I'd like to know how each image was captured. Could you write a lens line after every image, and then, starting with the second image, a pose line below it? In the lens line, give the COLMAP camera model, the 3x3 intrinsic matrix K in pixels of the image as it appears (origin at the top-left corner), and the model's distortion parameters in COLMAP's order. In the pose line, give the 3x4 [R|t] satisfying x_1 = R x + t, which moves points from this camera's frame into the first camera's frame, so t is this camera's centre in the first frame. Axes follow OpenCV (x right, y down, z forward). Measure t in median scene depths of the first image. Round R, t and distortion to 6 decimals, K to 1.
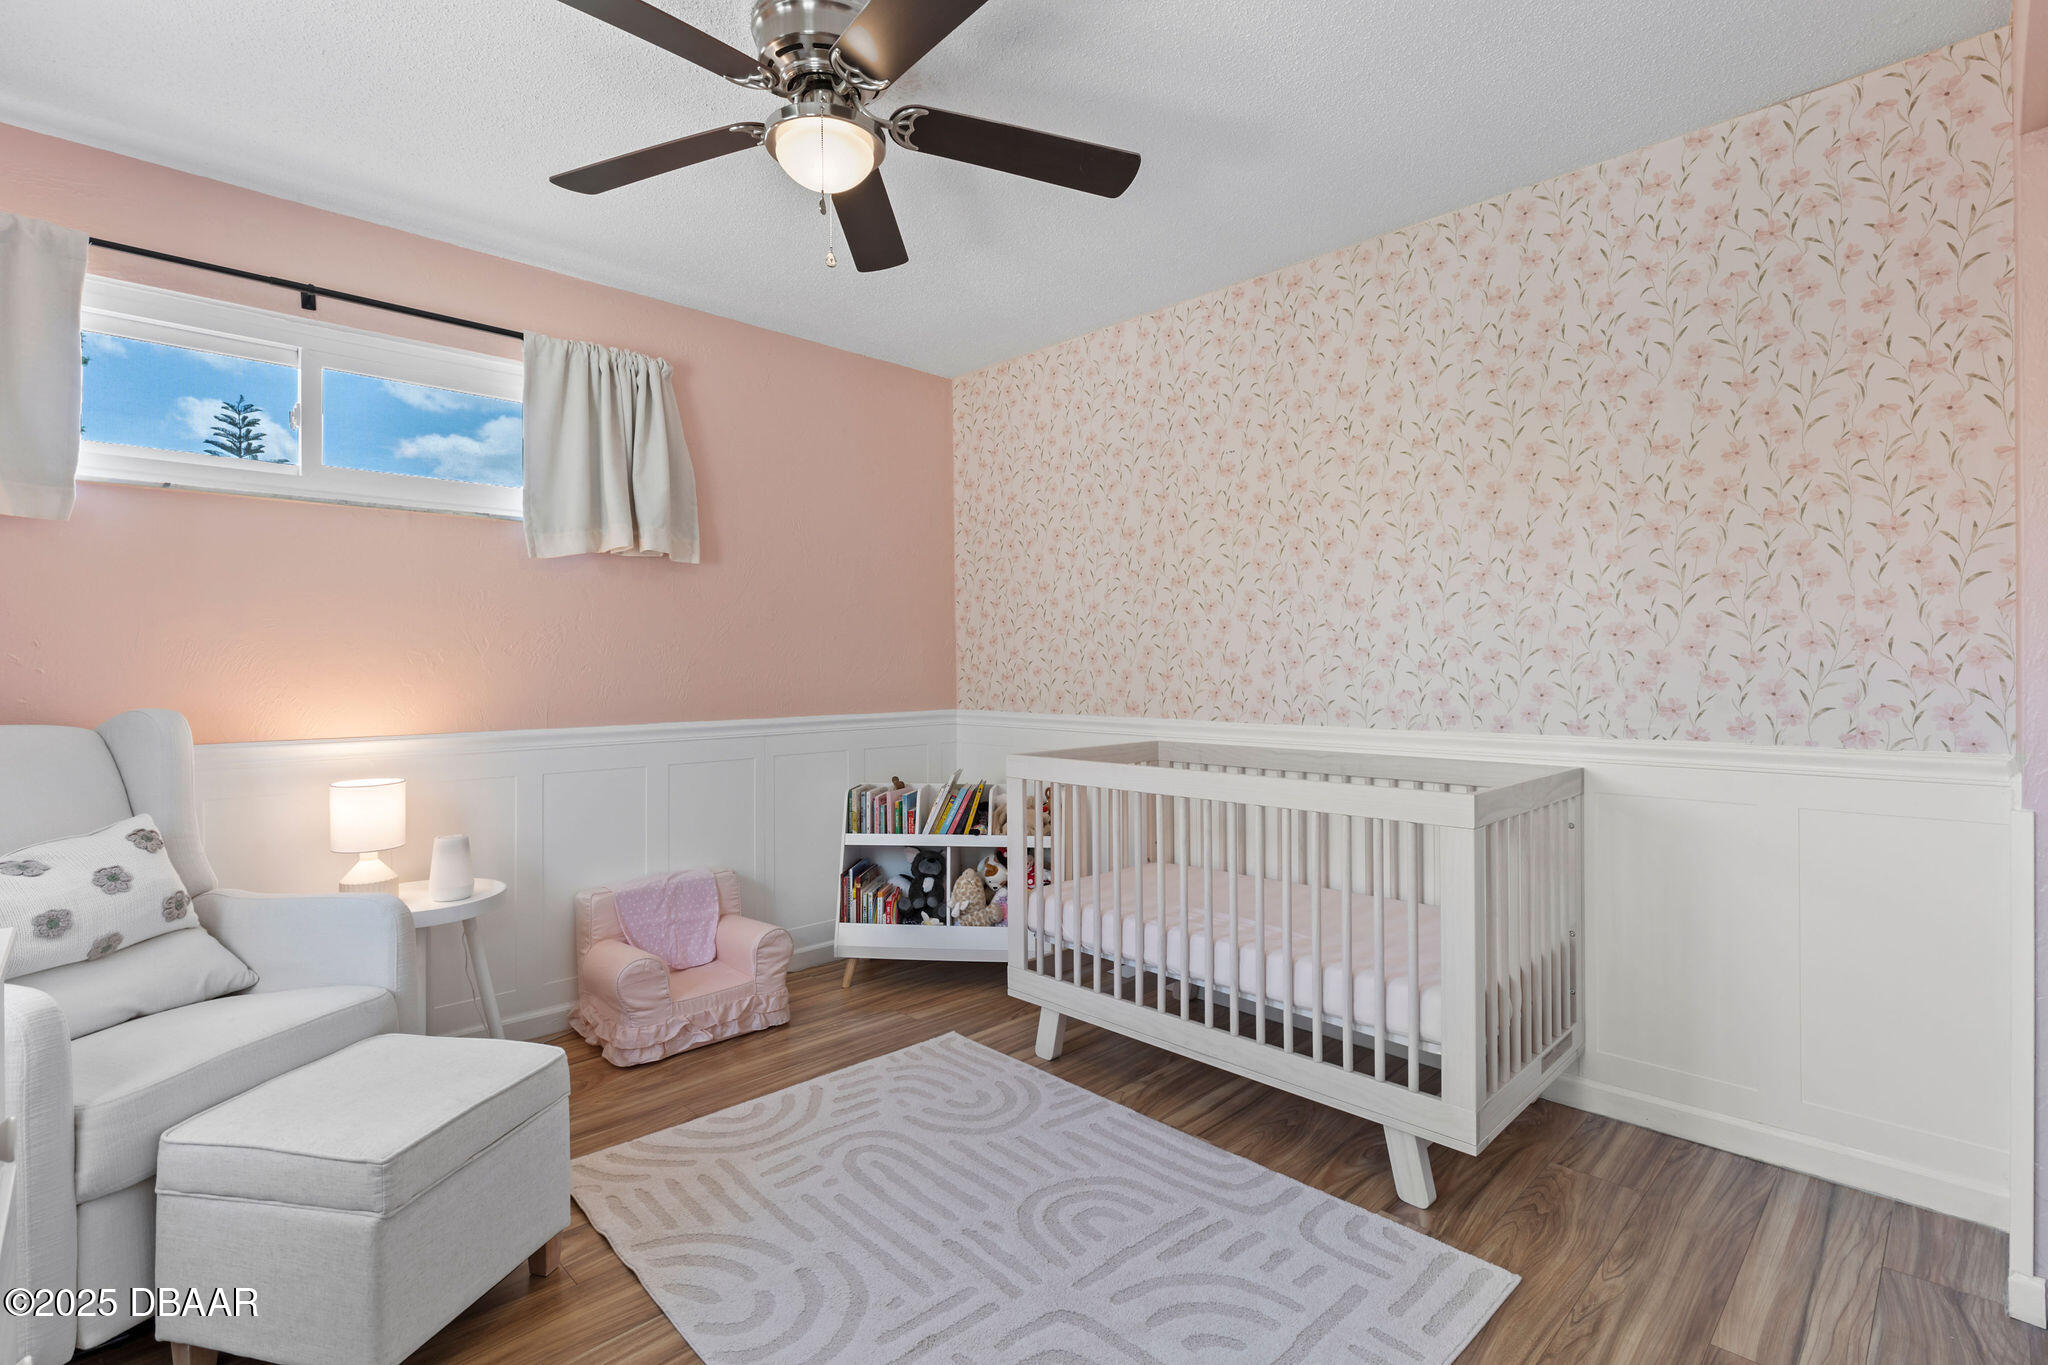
lens RADIAL K [[974.7, 0, 1029.5], [0, 974.7, 677.8], [0, 0, 1]] dist [0.001602, -0.003046]
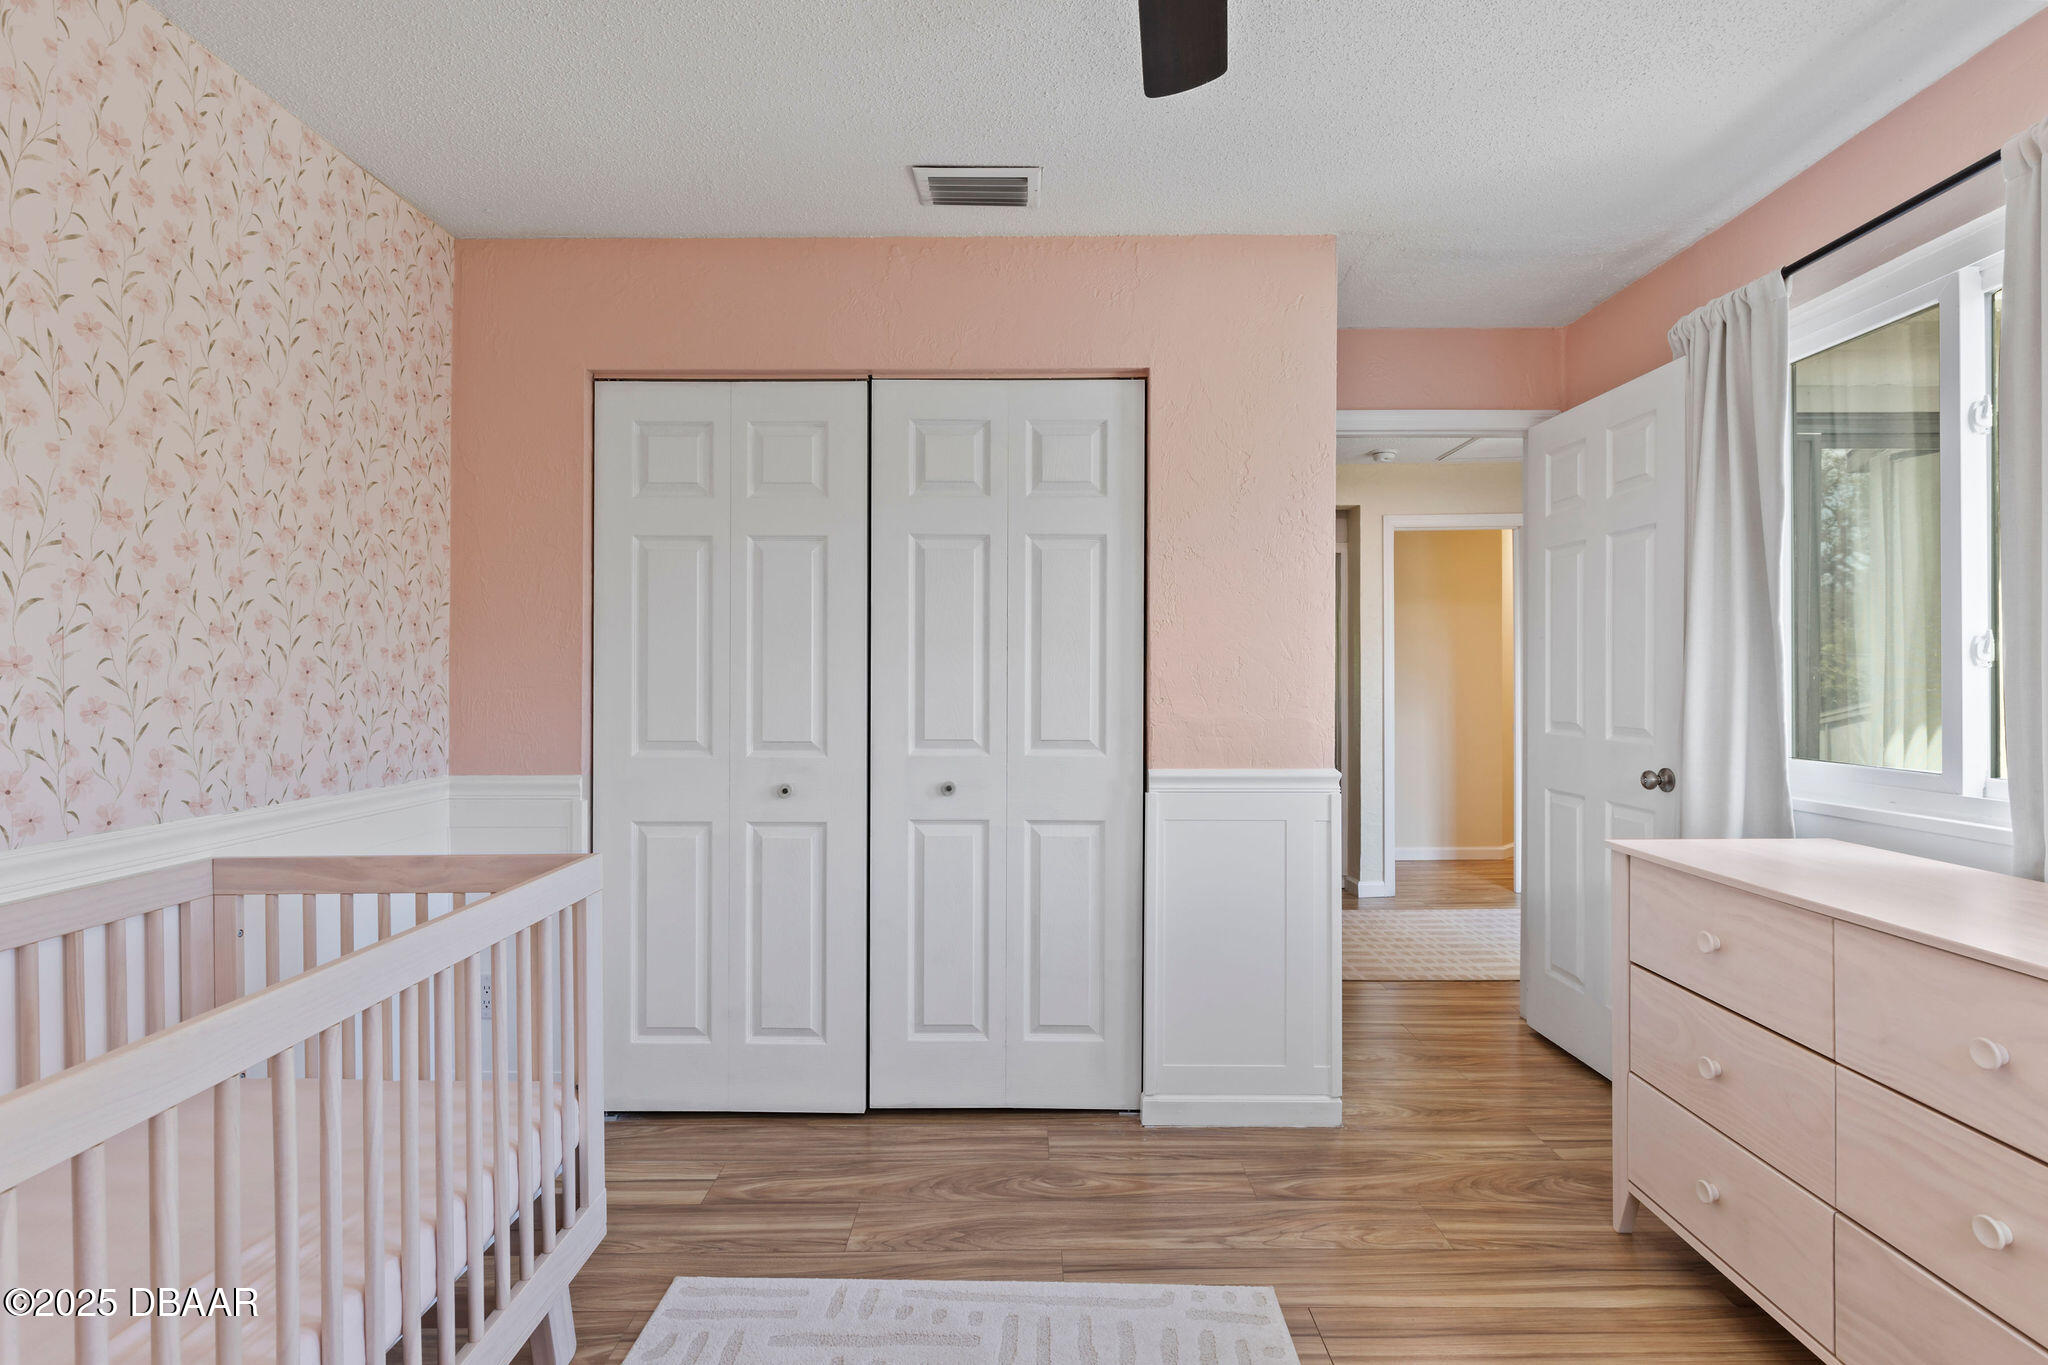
lens RADIAL K [[974.7, 0, 1027.8], [0, 974.7, 676.1], [0, 0, 1]] dist [0.001602, -0.003046]
pose [[-0.712365, 0.007888, 0.701765, -0.412275], [0.014107, 0.999896, 0.003081, -0.040920], [-0.701667, 0.012095, -0.712402, 1.131966]]
